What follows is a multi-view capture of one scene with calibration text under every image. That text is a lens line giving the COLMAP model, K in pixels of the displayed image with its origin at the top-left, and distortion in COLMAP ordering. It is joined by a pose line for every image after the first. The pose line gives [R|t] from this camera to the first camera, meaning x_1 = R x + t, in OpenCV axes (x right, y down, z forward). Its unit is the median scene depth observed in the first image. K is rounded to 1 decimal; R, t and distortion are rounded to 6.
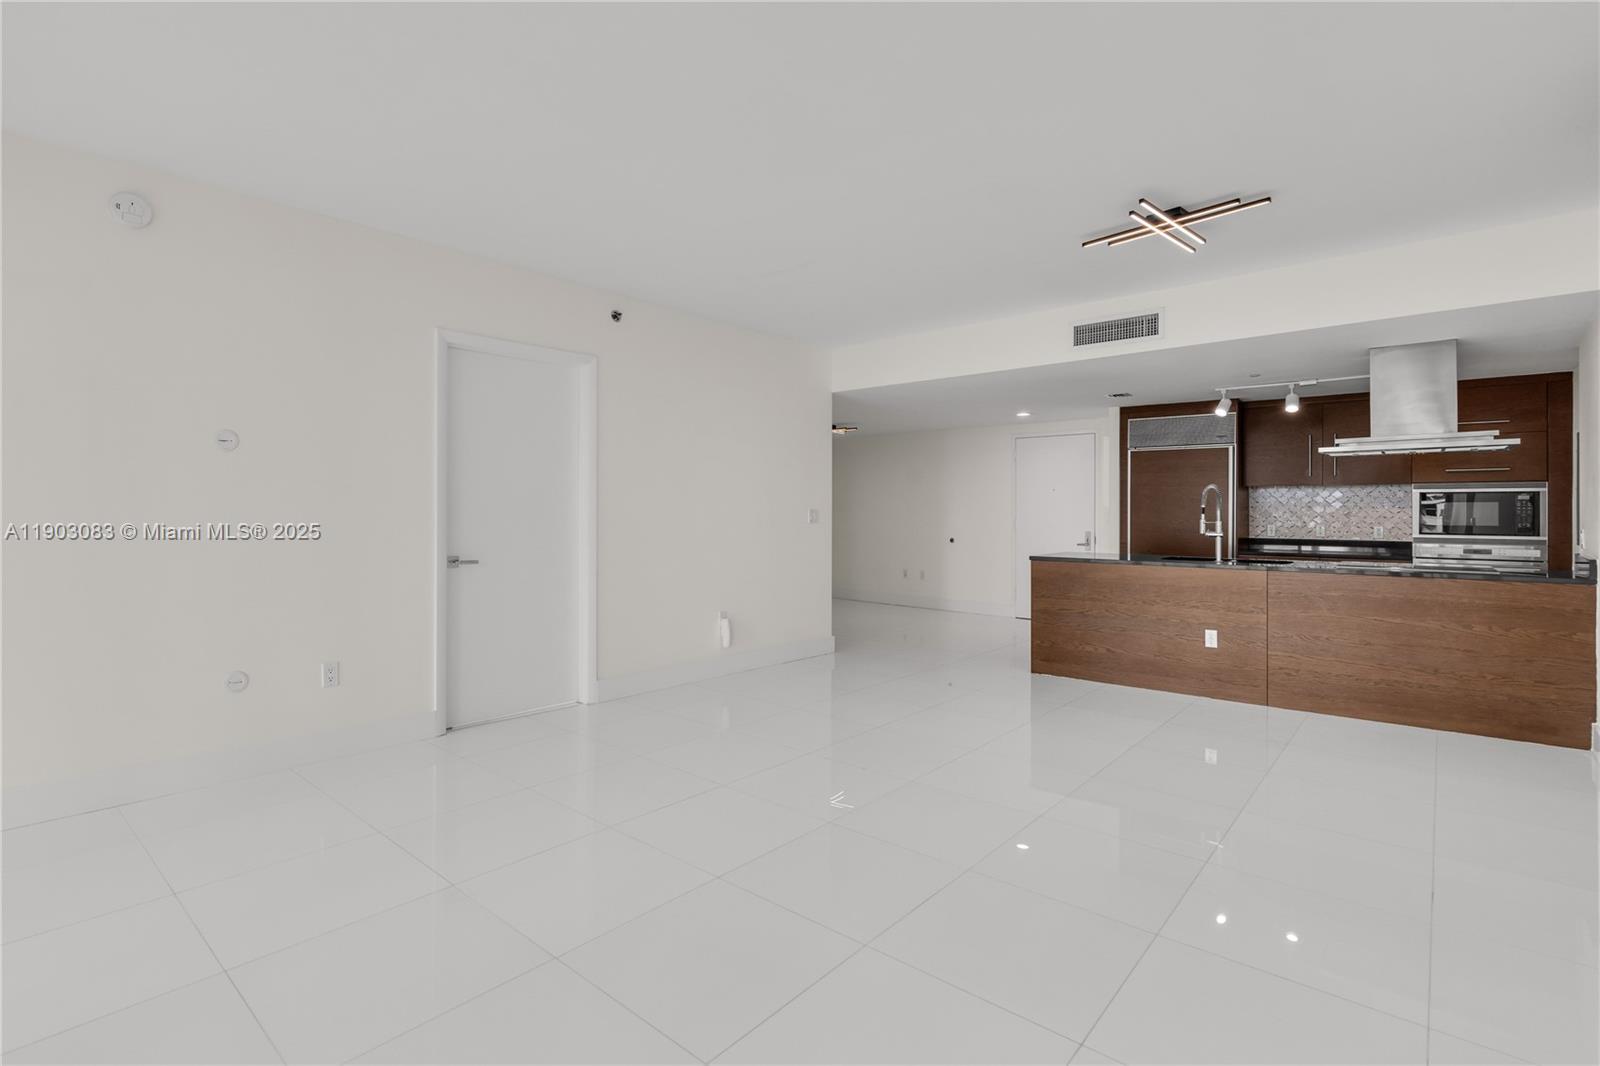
lens RADIAL K [[740.5, 0, 796.0], [0, 740.5, 512.1], [0, 0, 1]] dist [-0.001342, -0.000929]
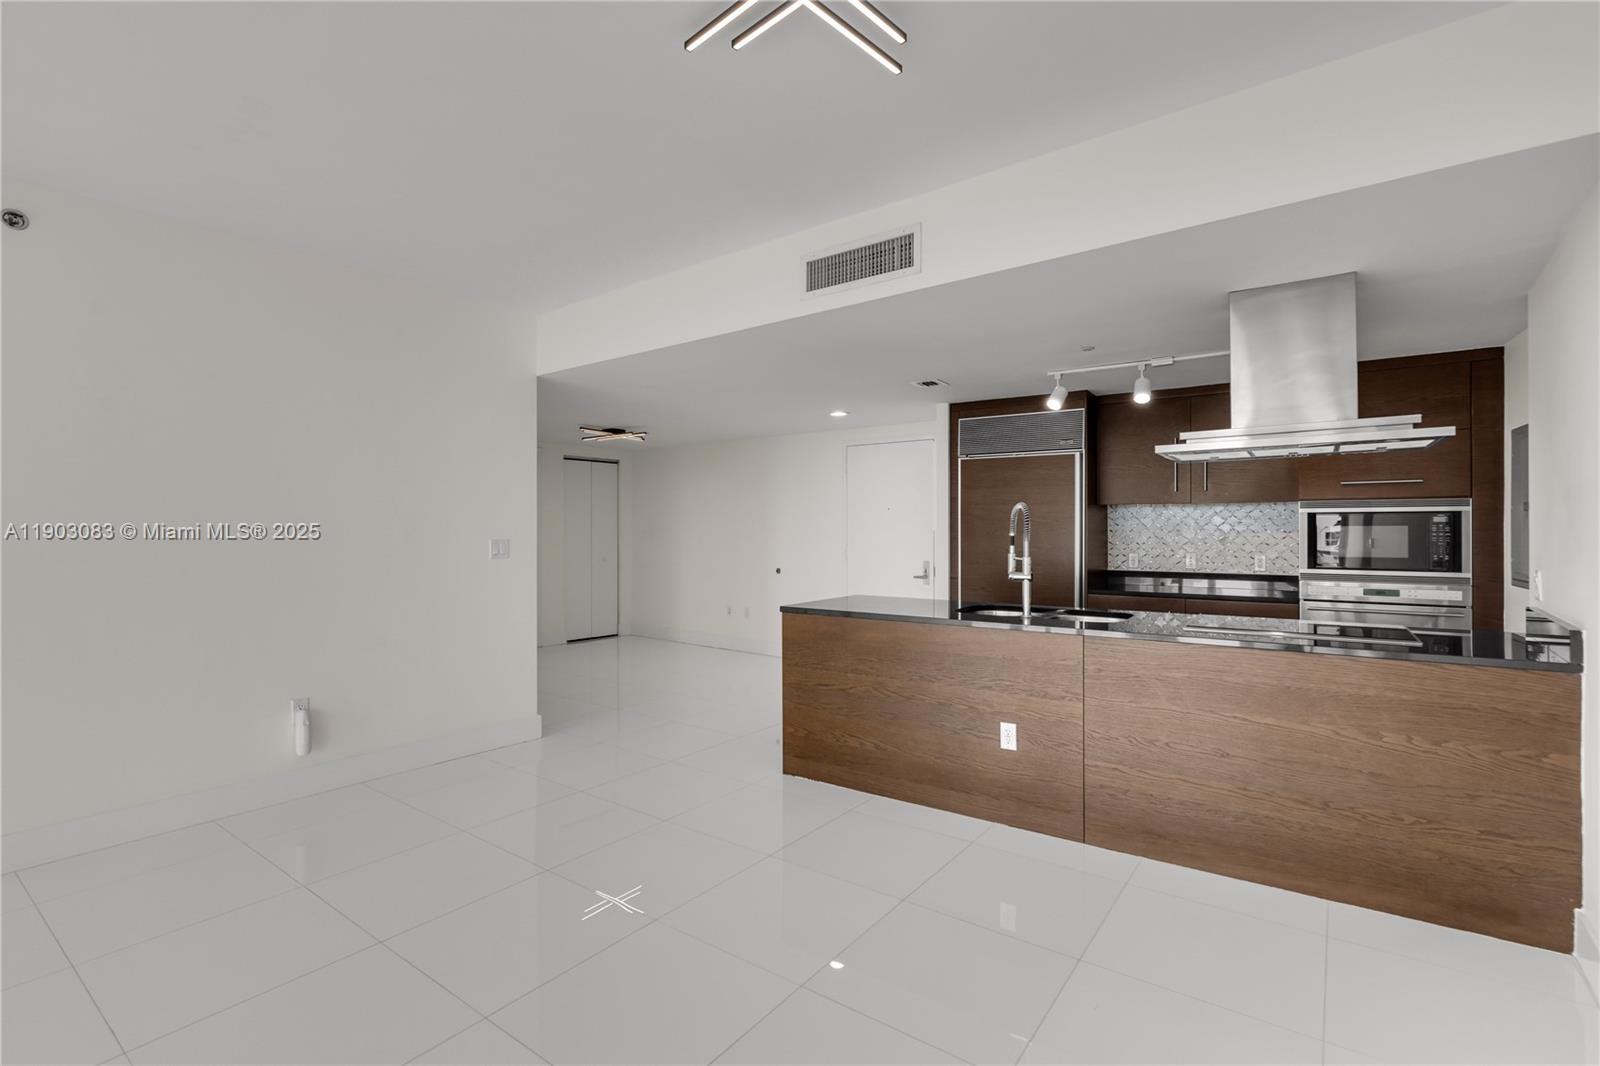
lens RADIAL K [[728.0, 0, 800.0], [0, 728.0, 533.0], [0, 0, 1]] dist [-0.002493, 0.000066]
pose [[0.996720, -0.005739, 0.080724, 0.296477], [0.005349, 0.999973, 0.005053, -0.013591], [-0.080751, -0.004605, 0.996724, 0.336490]]
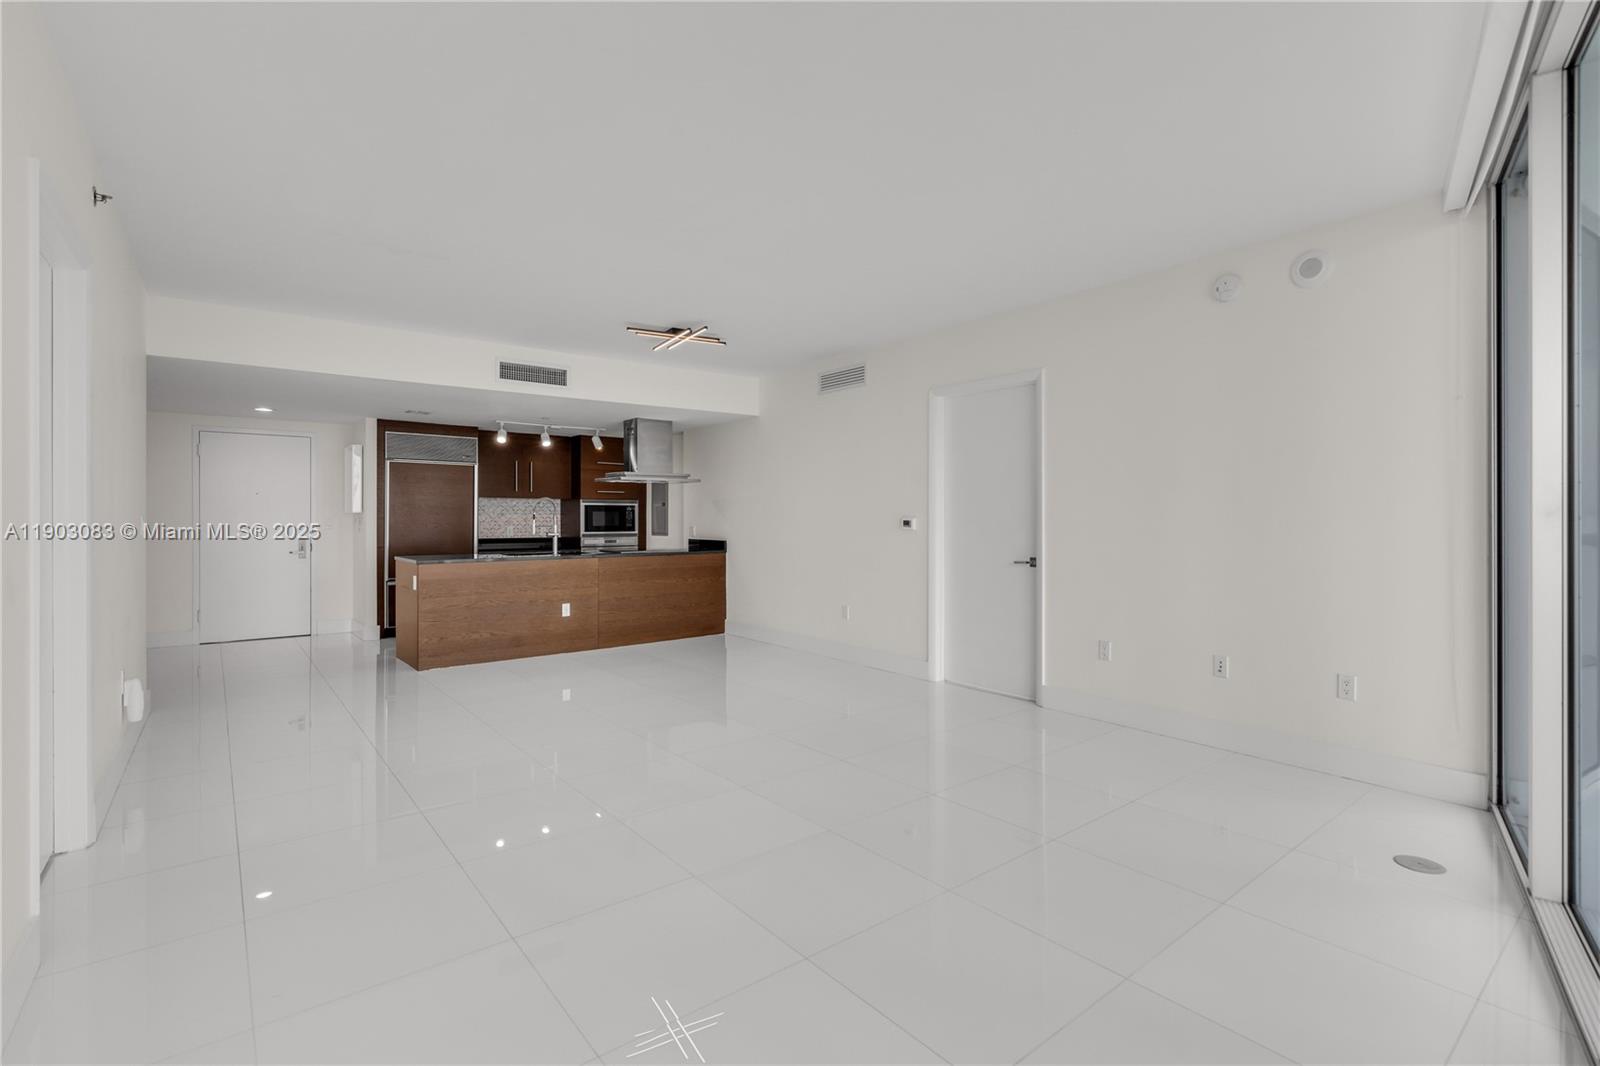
lens RADIAL K [[740.5, 0, 796.0], [0, 740.5, 512.1], [0, 0, 1]] dist [-0.001342, -0.000929]
pose [[0.196013, 0.005292, 0.980587, -0.648201], [0.000095, 0.999985, -0.005416, -0.003287], [-0.980601, 0.001155, 0.196010, 0.283296]]
